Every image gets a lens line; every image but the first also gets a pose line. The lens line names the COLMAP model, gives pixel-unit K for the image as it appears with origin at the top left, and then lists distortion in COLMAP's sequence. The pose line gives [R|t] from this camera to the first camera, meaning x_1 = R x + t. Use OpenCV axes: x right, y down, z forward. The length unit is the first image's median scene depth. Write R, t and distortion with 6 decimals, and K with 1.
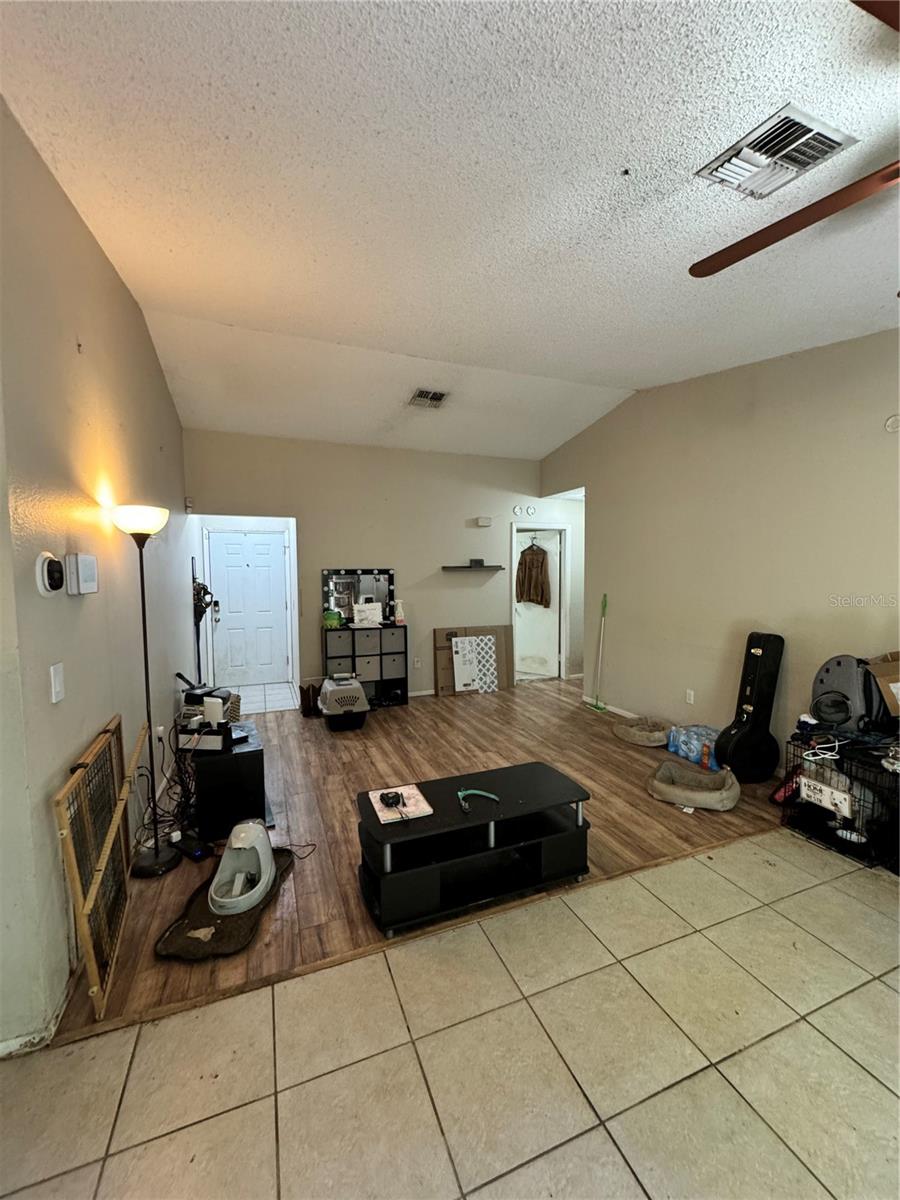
lens RADIAL K [[479.2, 0, 453.7], [0, 479.2, 601.9], [0, 0, 1]] dist [-0.001054, 0.000470]
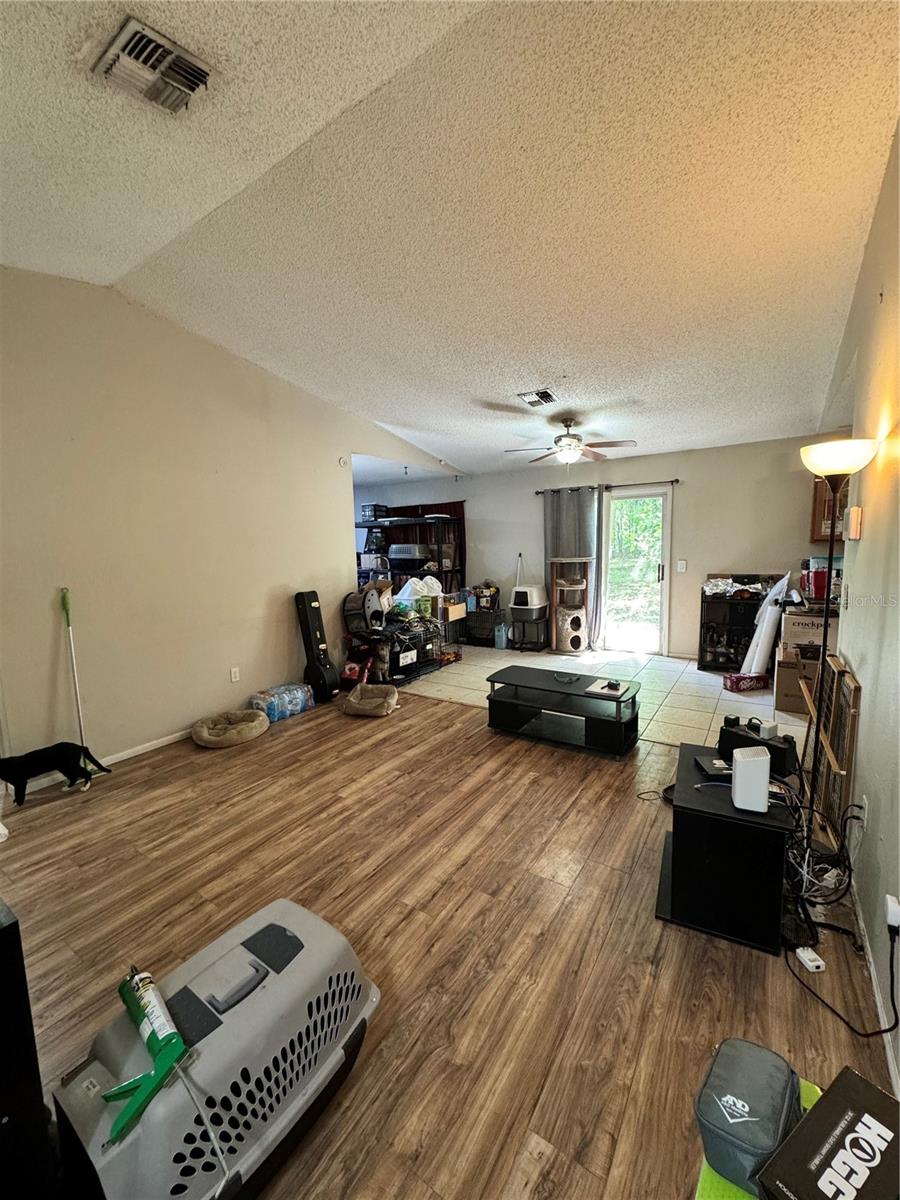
lens RADIAL K [[479.2, 0, 447.8], [0, 479.2, 596.4], [0, 0, 1]] dist [-0.001054, 0.000470]
pose [[-0.559682, -0.067989, 0.825914, -0.606588], [0.084749, 0.986708, 0.138656, -0.065814], [-0.824362, 0.147599, -0.546481, 1.261912]]
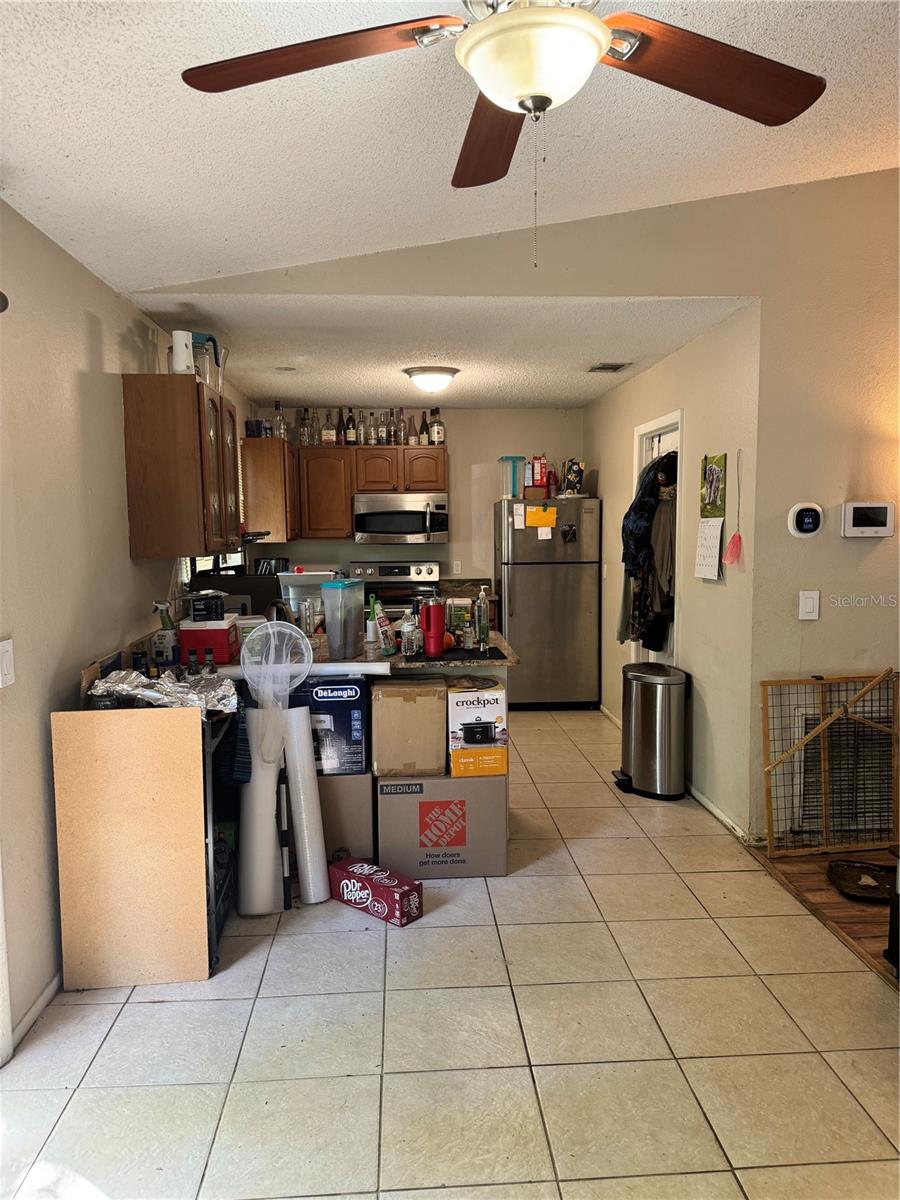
lens RADIAL K [[831.3, 0, 442.7], [0, 831.3, 594.1], [0, 0, 1]] dist [0.051570, -0.062741]
pose [[-0.316431, 0.092191, -0.944125, 0.701238], [-0.051024, 0.992171, 0.113984, -0.029169], [0.947242, 0.084241, -0.309250, 0.336221]]
